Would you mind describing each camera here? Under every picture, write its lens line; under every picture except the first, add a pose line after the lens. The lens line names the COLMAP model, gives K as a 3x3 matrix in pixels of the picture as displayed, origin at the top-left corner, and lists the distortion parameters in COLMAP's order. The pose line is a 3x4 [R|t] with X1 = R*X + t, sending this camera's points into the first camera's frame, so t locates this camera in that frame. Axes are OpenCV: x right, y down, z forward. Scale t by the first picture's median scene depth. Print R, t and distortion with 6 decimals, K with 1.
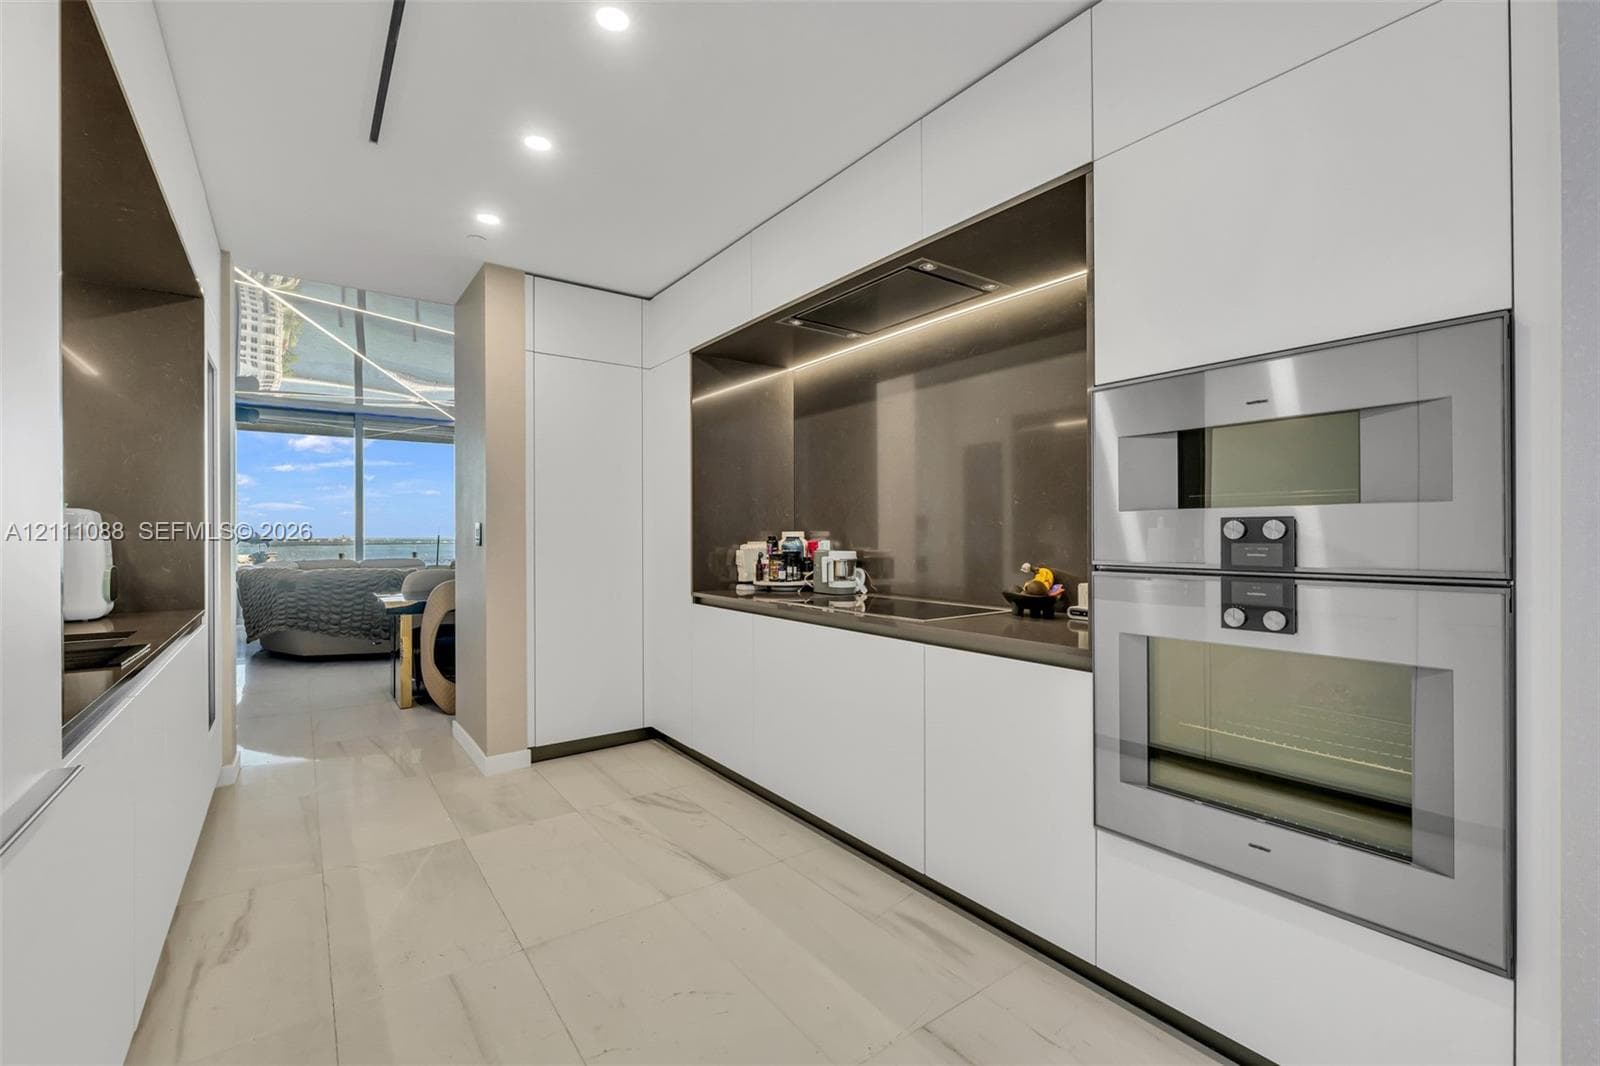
lens RADIAL K [[682.0, 0, 807.8], [0, 682.0, 533.4], [0, 0, 1]] dist [-0.002851, -0.000115]
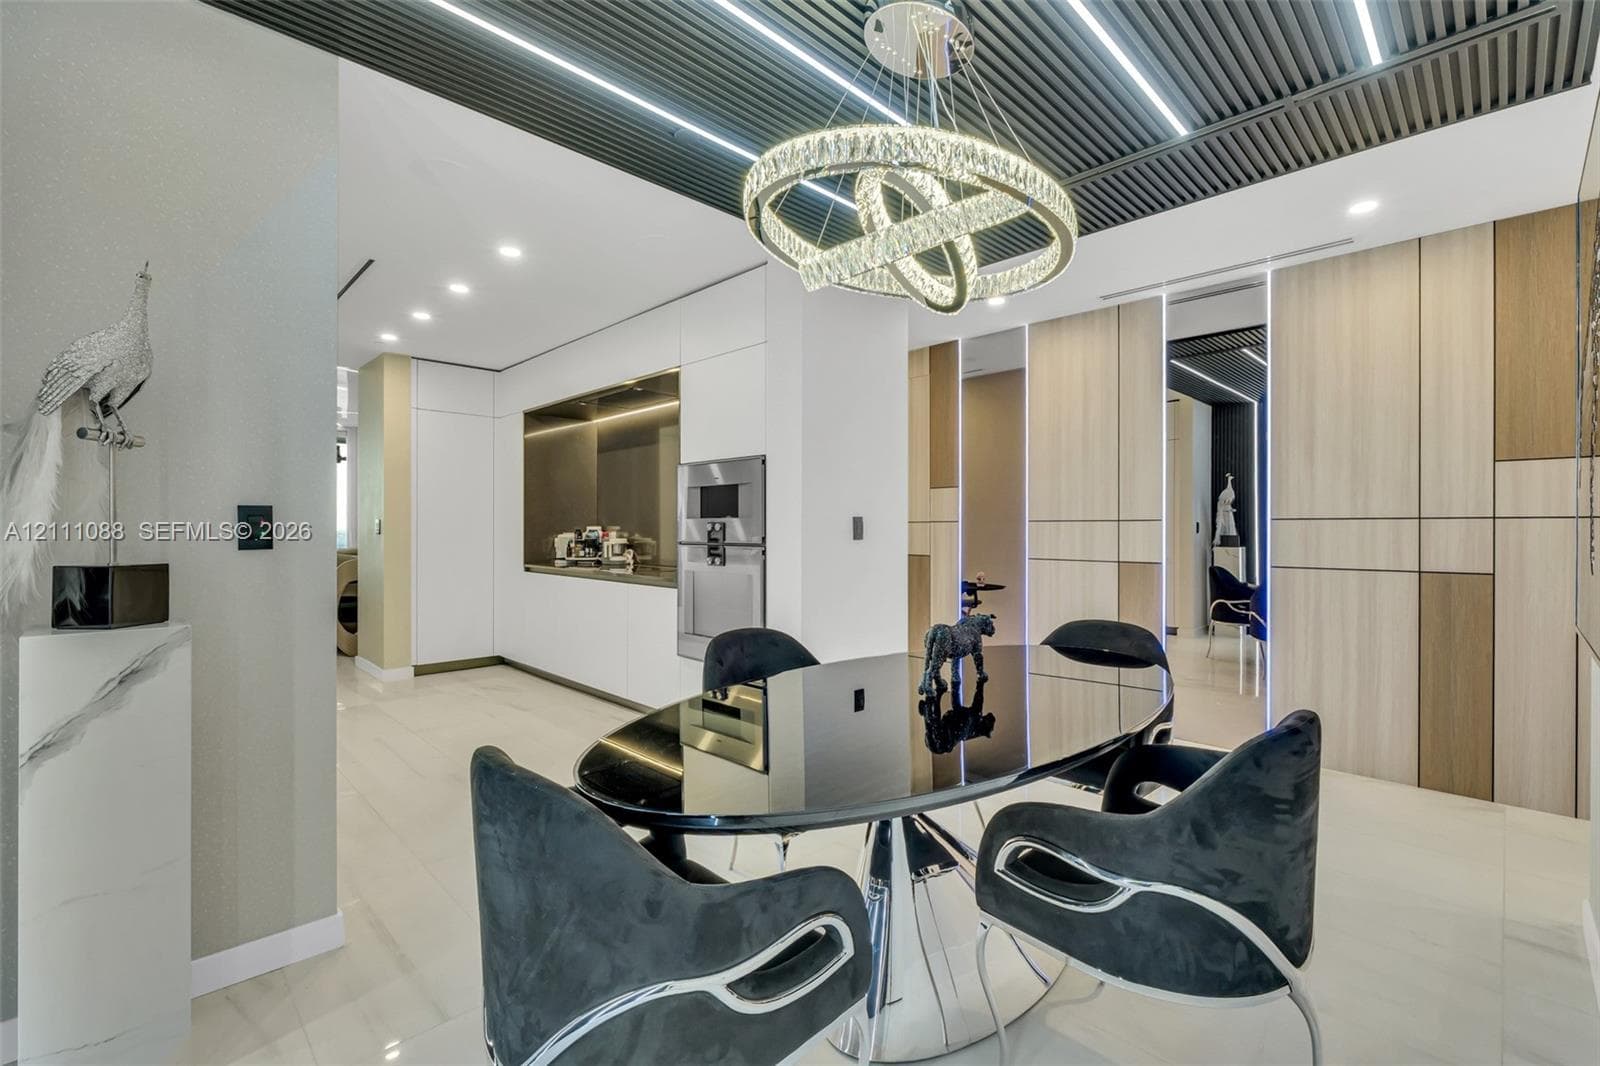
lens RADIAL K [[682.0, 0, 807.8], [0, 682.0, 533.4], [0, 0, 1]] dist [-0.002851, -0.000115]
pose [[0.989542, 0.006249, 0.144113, 0.253672], [-0.007101, 0.999960, 0.005398, 0.001386], [-0.144073, -0.006365, 0.989547, -0.658269]]
